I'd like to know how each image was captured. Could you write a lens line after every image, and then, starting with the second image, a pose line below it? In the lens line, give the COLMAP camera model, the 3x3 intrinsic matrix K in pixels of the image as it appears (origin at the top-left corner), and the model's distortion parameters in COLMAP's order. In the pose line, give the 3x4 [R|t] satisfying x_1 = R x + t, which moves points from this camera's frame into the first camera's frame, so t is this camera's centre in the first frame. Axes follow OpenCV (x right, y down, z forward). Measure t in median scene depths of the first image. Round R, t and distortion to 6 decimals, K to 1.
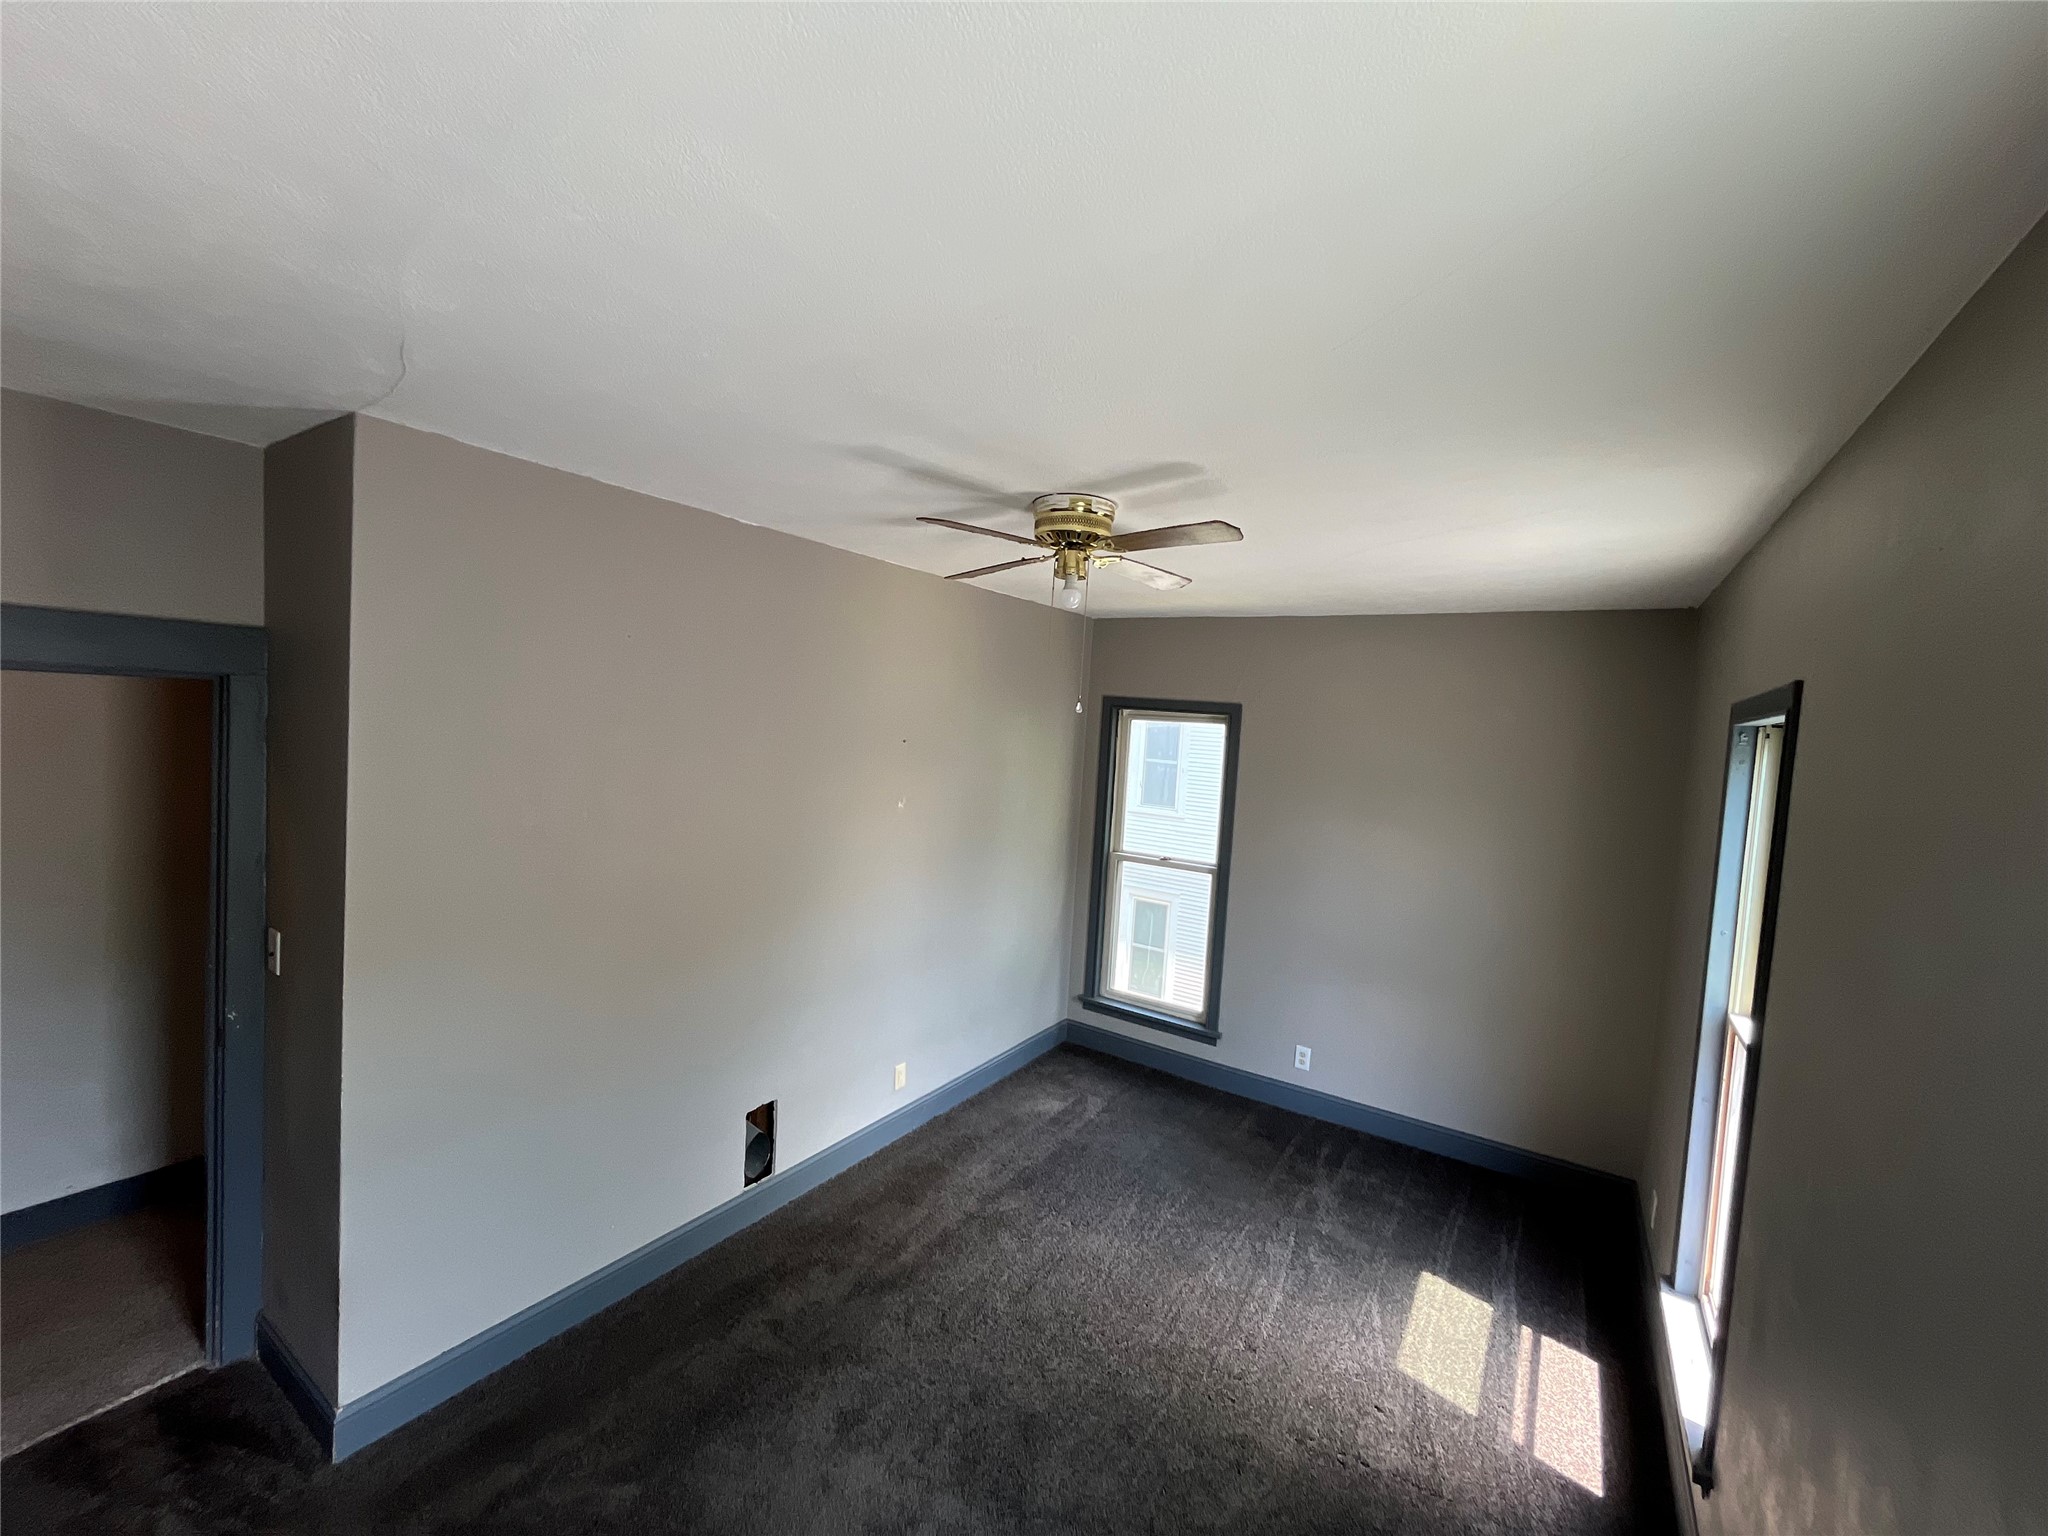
lens RADIAL K [[836.4, 0, 1024.0], [0, 836.4, 768.0], [0, 0, 1]] dist [-0.001972, 0.000114]
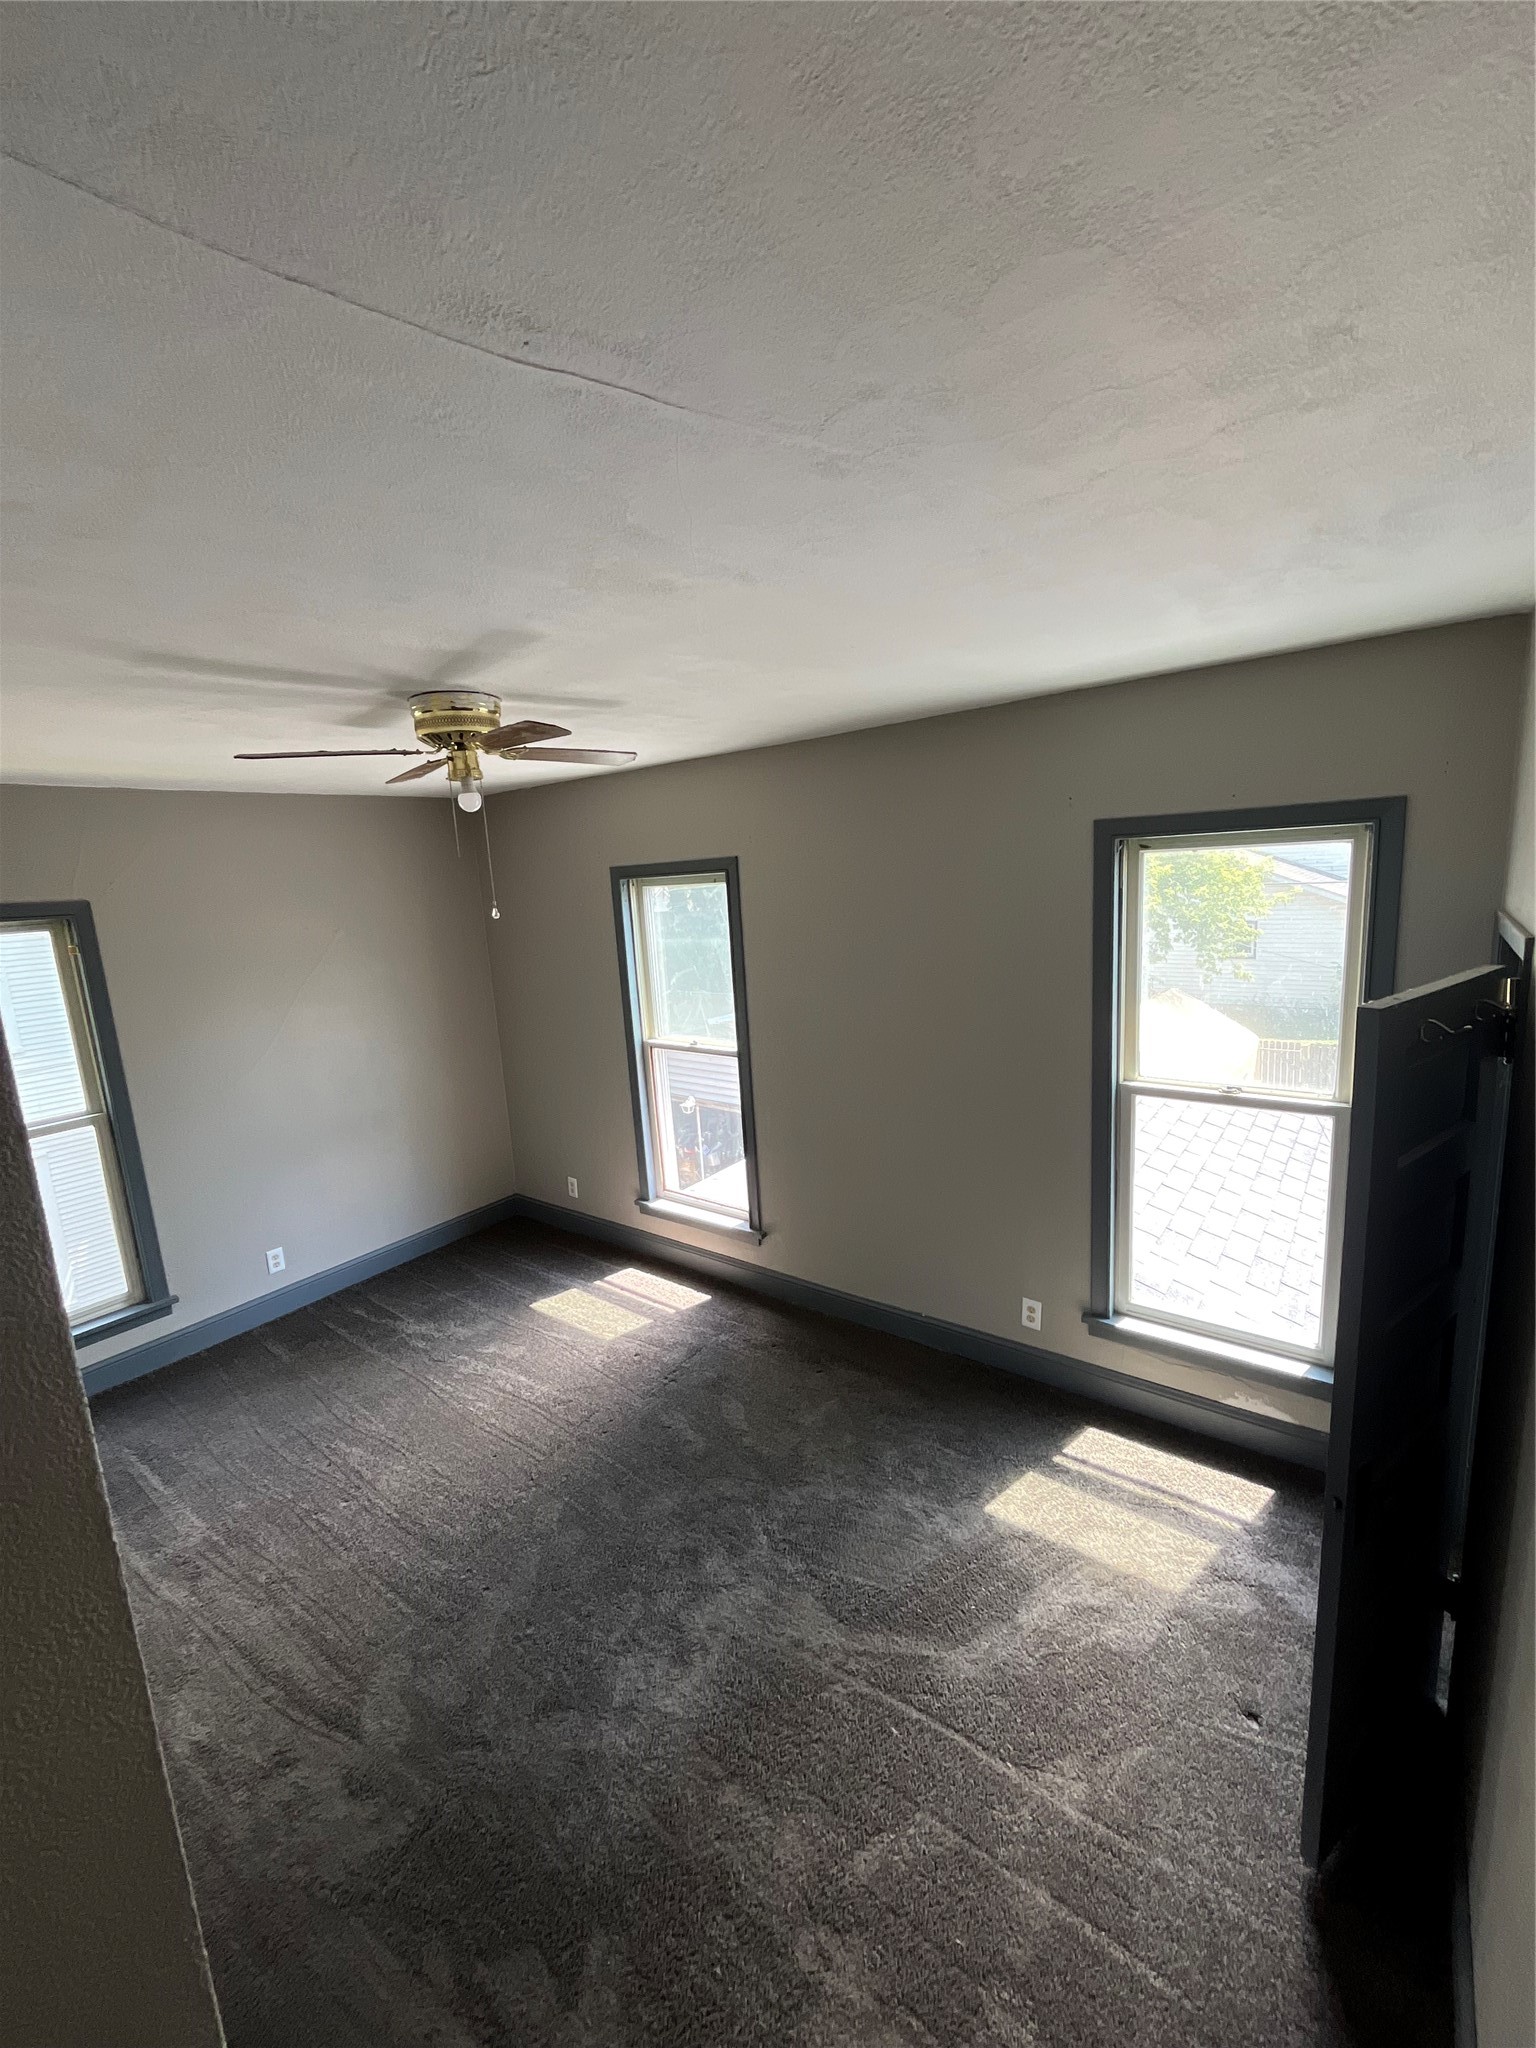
lens RADIAL K [[823.3, 0, 767.3], [0, 823.3, 1032.2], [0, 0, 1]] dist [-0.000665, 0.000054]
pose [[0.066529, -0.260261, 0.963243, -0.666920], [0.112162, 0.961214, 0.251966, -0.115841], [-0.991460, 0.091276, 0.093140, 0.452041]]
